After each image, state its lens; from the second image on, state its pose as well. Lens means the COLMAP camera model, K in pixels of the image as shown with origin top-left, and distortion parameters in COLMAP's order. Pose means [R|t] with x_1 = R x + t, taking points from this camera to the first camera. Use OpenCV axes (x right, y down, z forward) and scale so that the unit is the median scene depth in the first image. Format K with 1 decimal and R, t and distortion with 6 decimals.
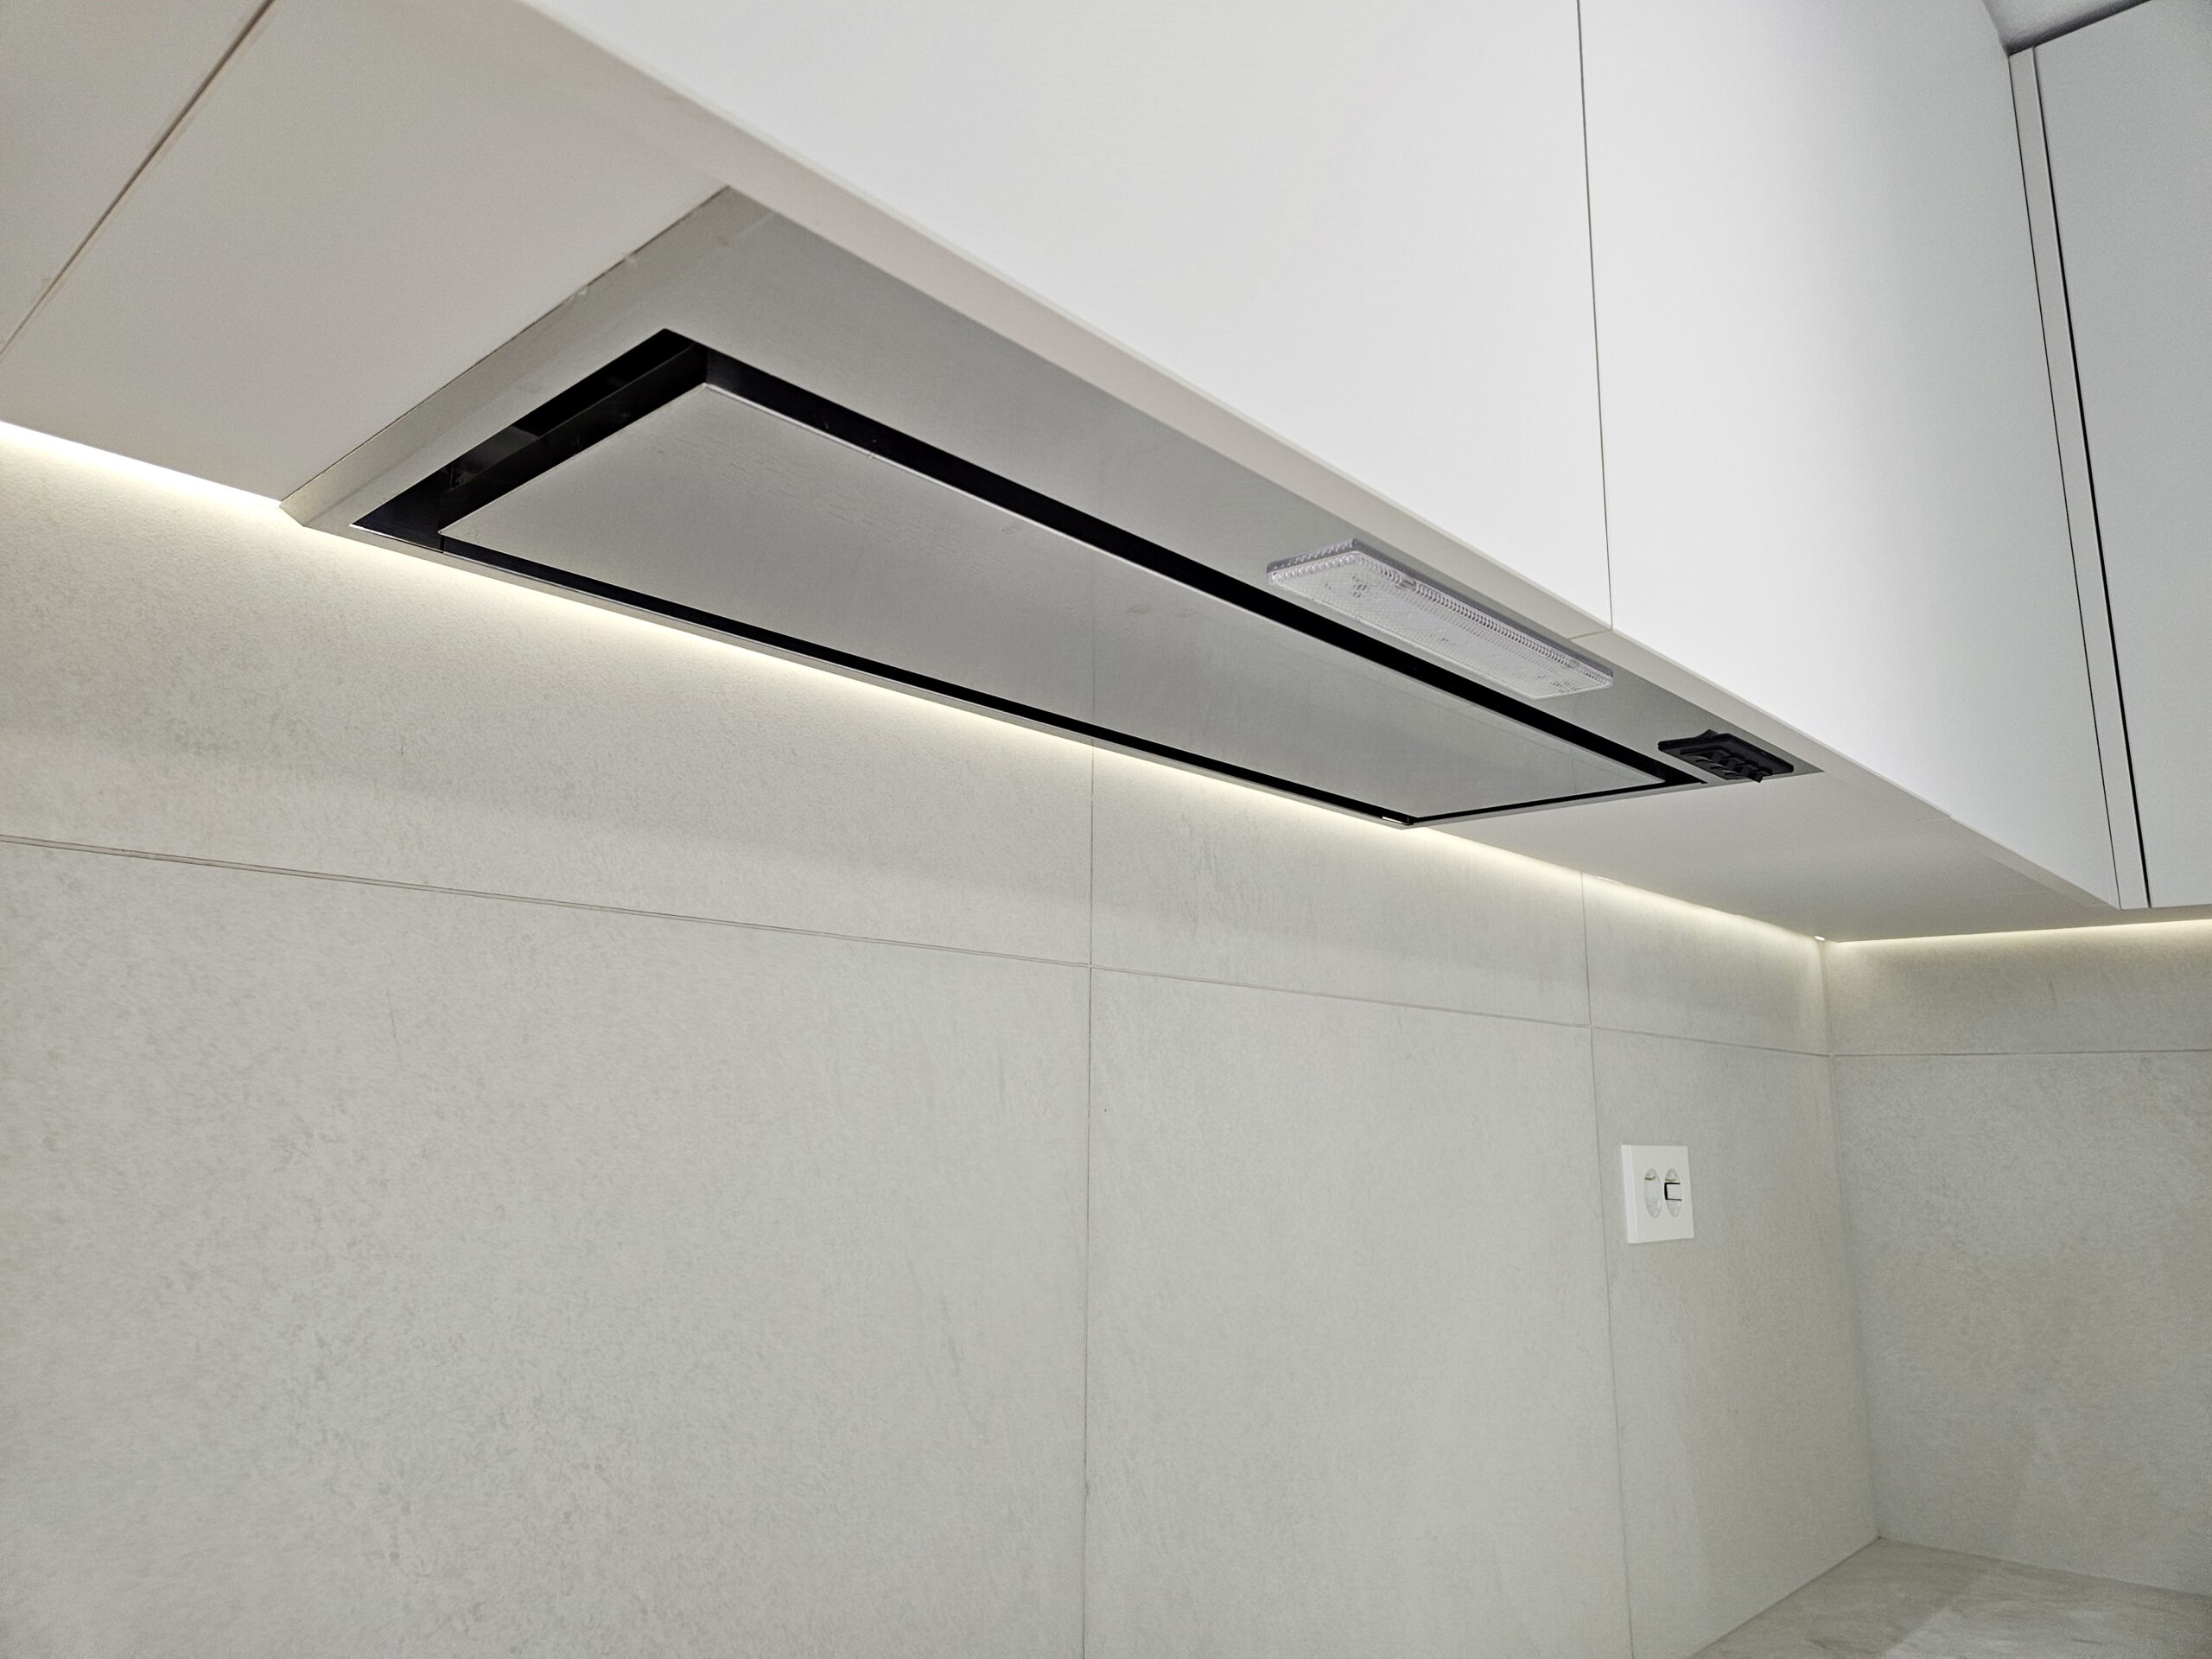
lens RADIAL K [[1480.0, 0, 1103.4], [0, 1480.0, 811.4], [0, 0, 1]] dist [0.046234, -0.001169]
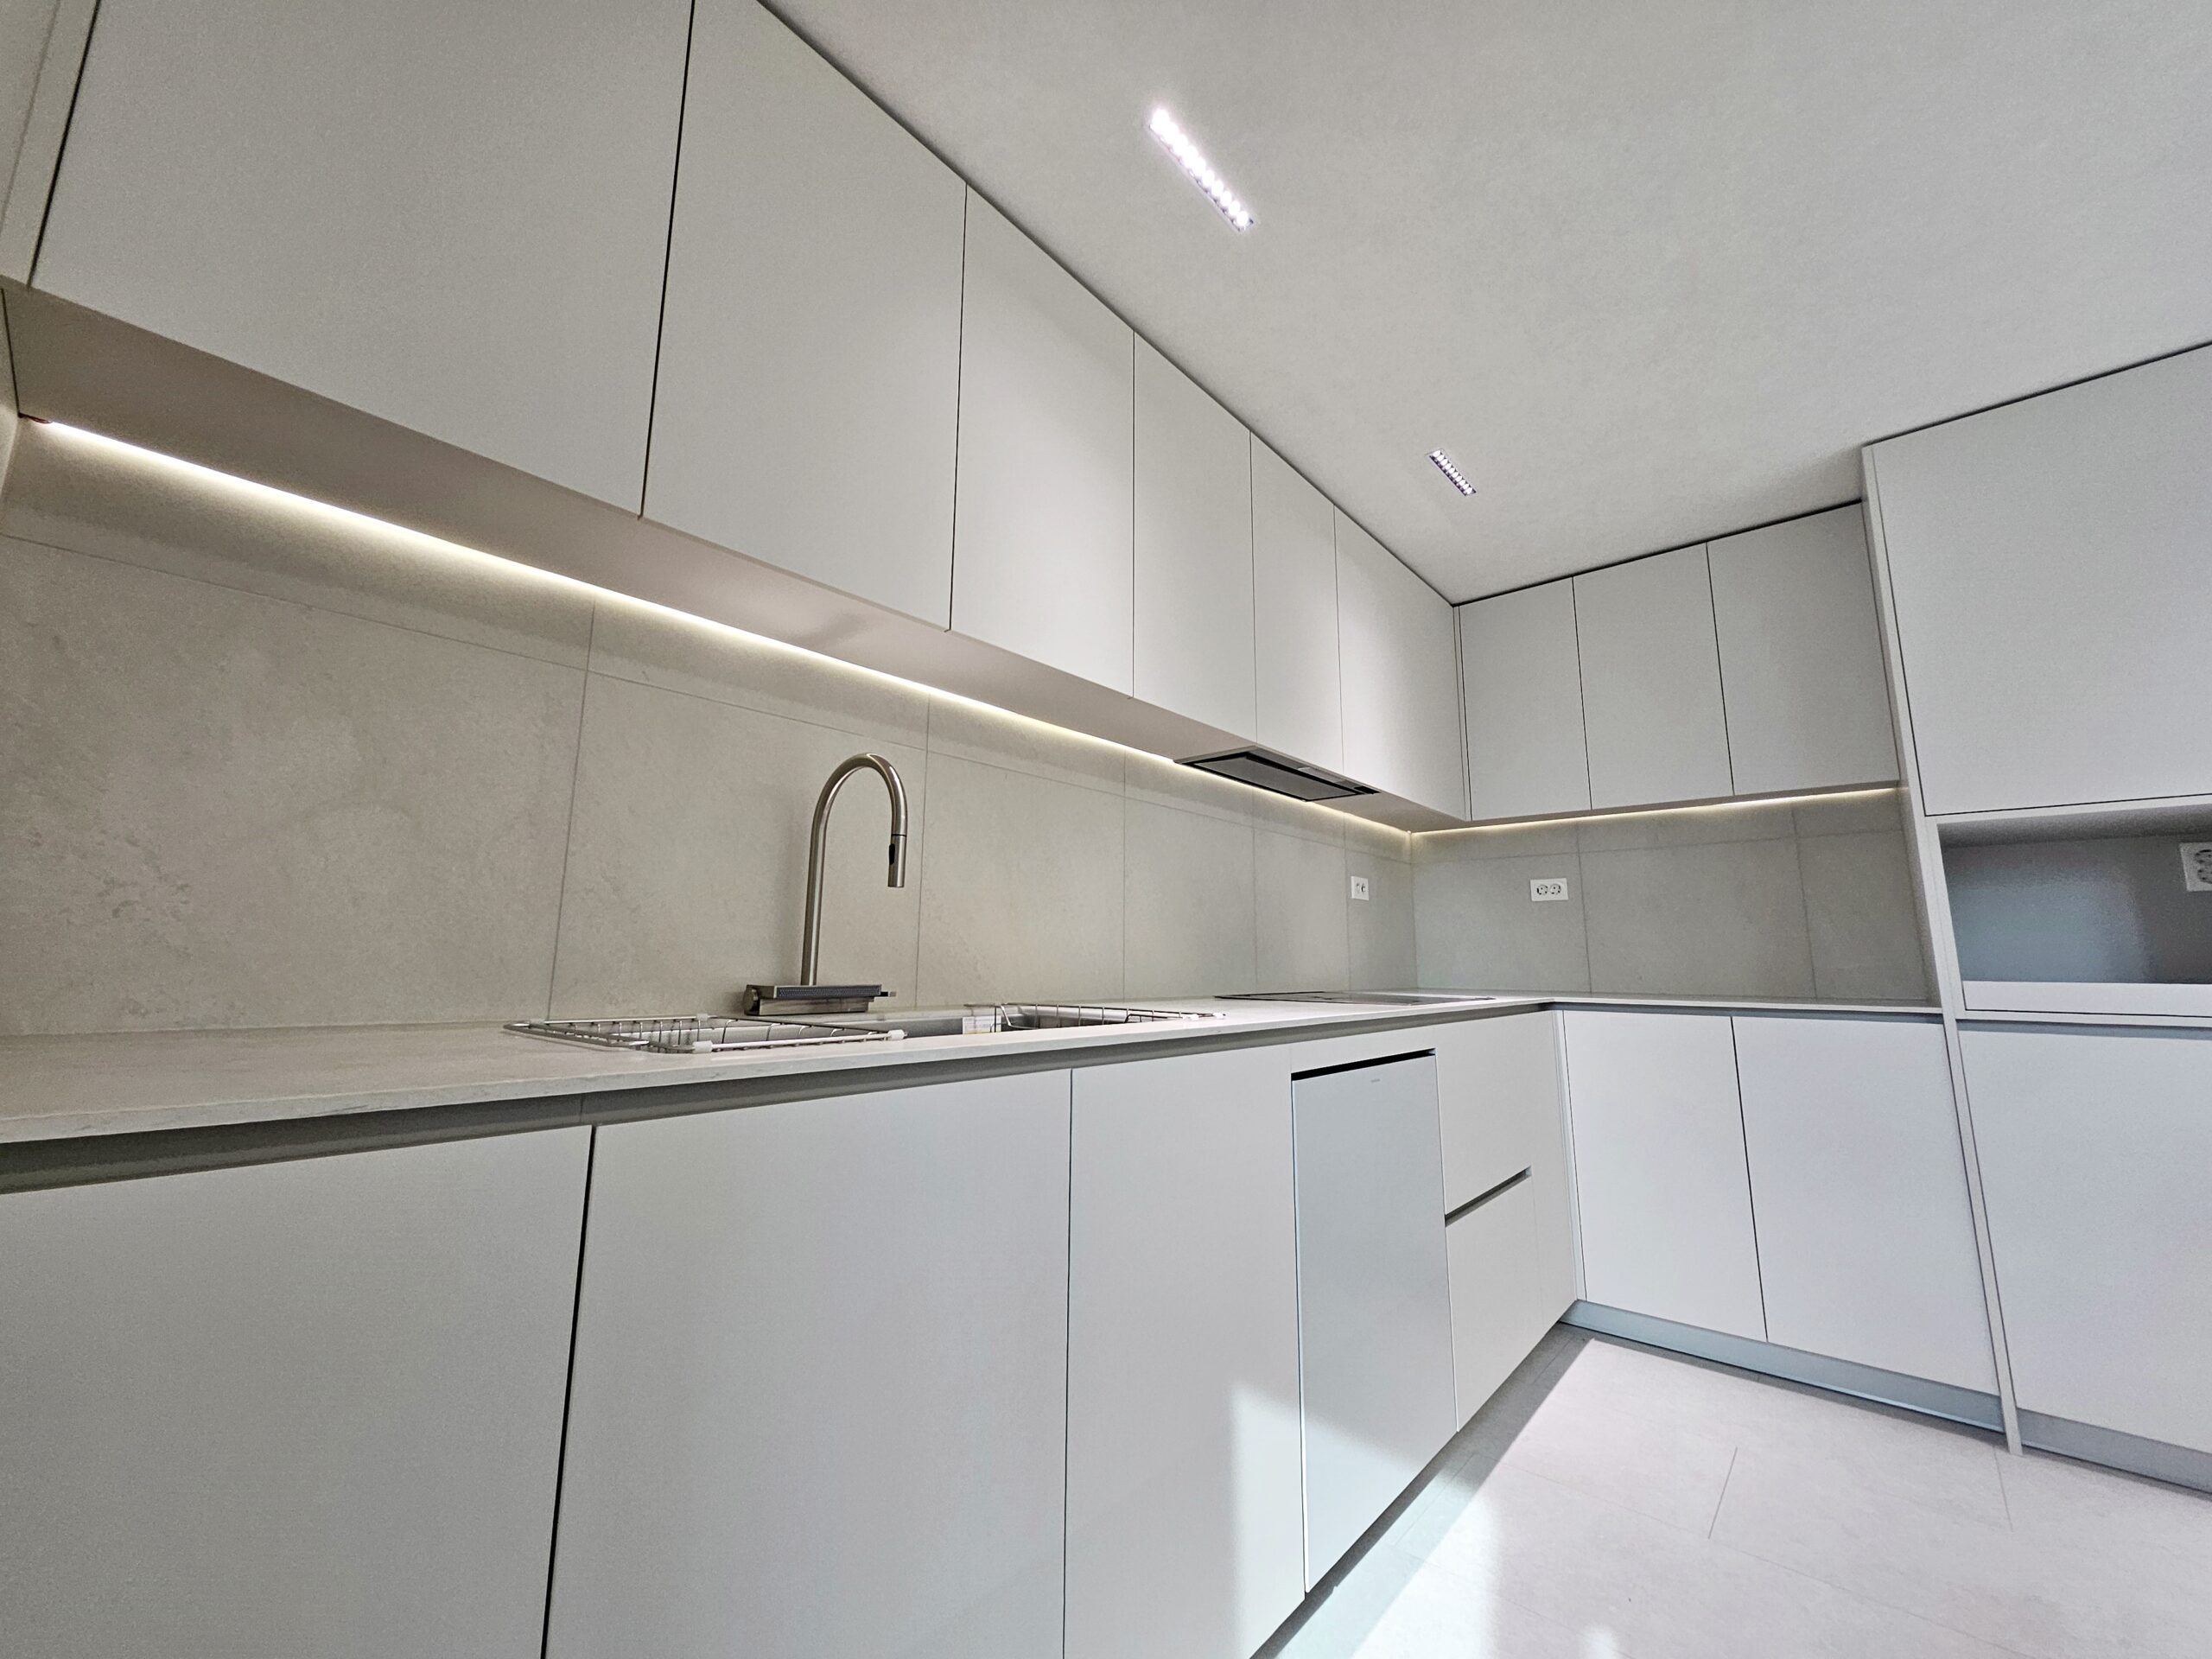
lens RADIAL K [[856.5, 0, 1106.0], [0, 856.5, 829.5], [0, 0, 1]] dist [0.006750, 0.000060]
pose [[0.999823, 0.002417, 0.018655, -0.400403], [-0.003312, 0.998838, 0.048079, -0.025826], [-0.018517, -0.048132, 0.998669, -1.426295]]
